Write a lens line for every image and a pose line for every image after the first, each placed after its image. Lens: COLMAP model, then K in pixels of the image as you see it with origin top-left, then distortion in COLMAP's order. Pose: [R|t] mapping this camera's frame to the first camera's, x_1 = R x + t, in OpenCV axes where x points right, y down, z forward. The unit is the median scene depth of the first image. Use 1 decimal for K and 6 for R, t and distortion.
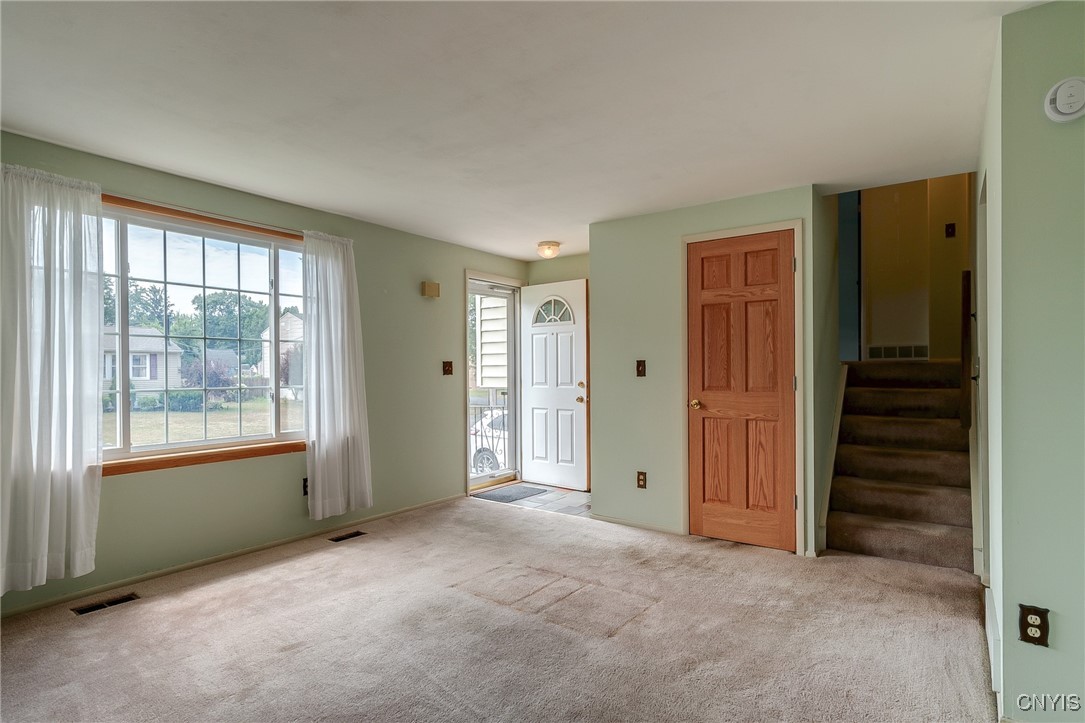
lens RADIAL K [[555.4, 0, 539.7], [0, 555.4, 367.3], [0, 0, 1]] dist [-0.006174, 0.003127]
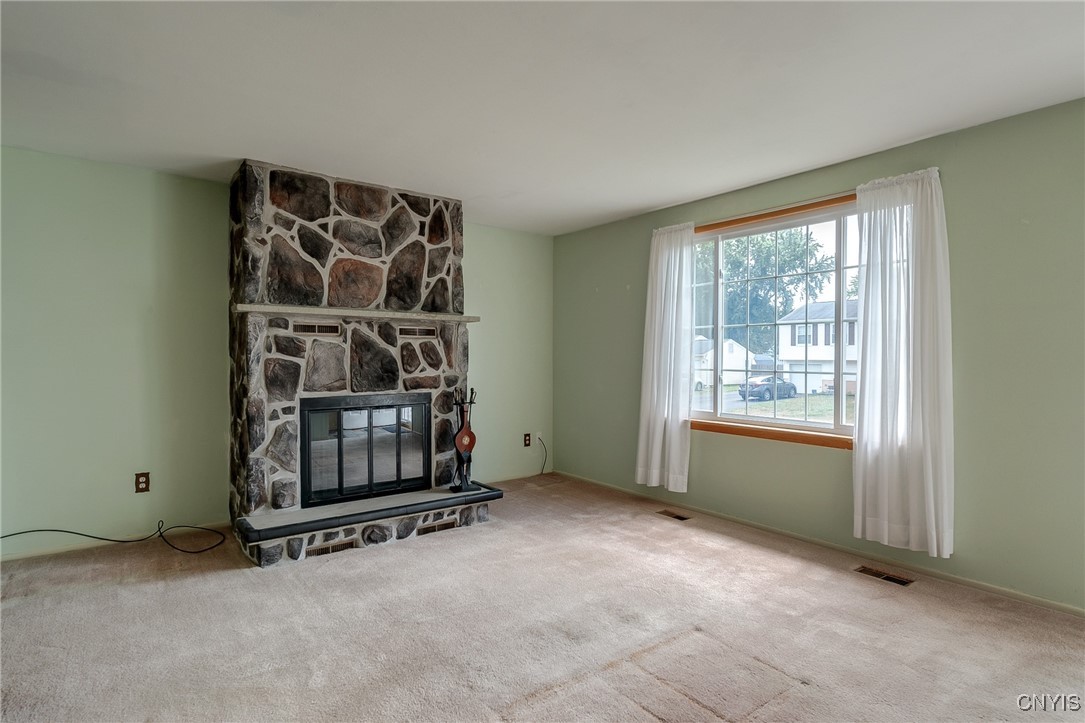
lens RADIAL K [[555.4, 0, 562.8], [0, 555.4, 358.7], [0, 0, 1]] dist [-0.006174, 0.003127]
pose [[-0.257638, 0.007292, -0.966214, 0.507489], [0.001880, 0.999973, 0.007046, 0.005530], [0.966240, -0.000001, -0.257645, 0.805372]]
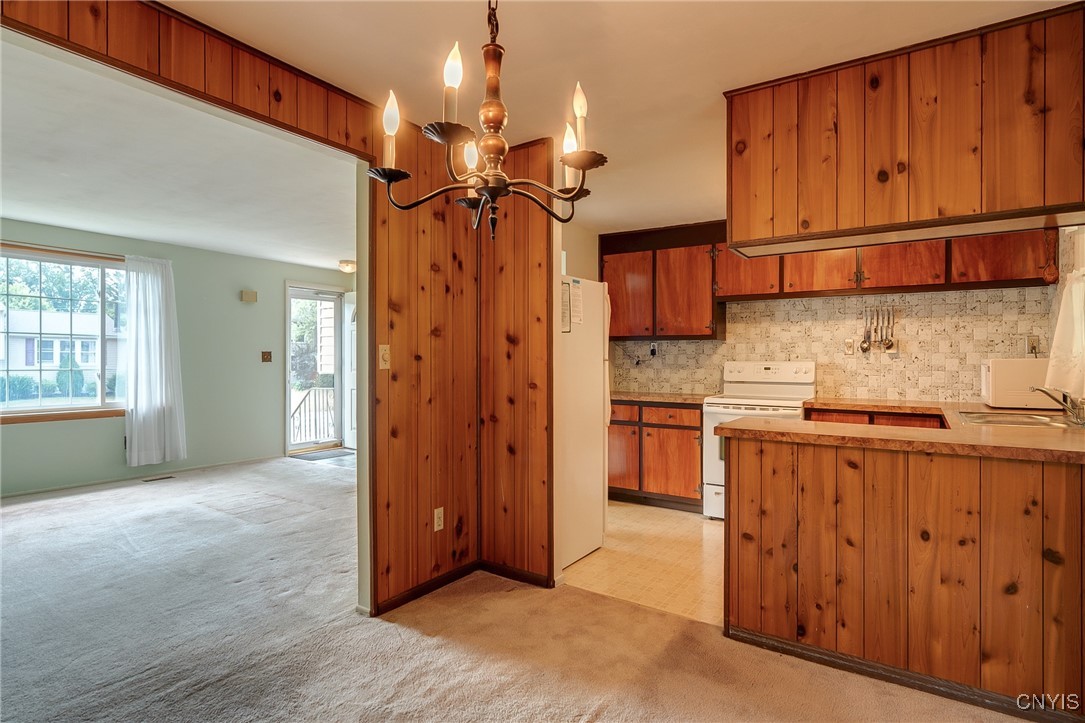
lens RADIAL K [[555.4, 0, 549.0], [0, 555.4, 360.1], [0, 0, 1]] dist [-0.006174, 0.003127]
pose [[0.998840, 0.009606, 0.047192, 0.568992], [-0.009863, 0.999938, 0.005227, -0.005120], [-0.047139, -0.005686, 0.998872, -0.425263]]
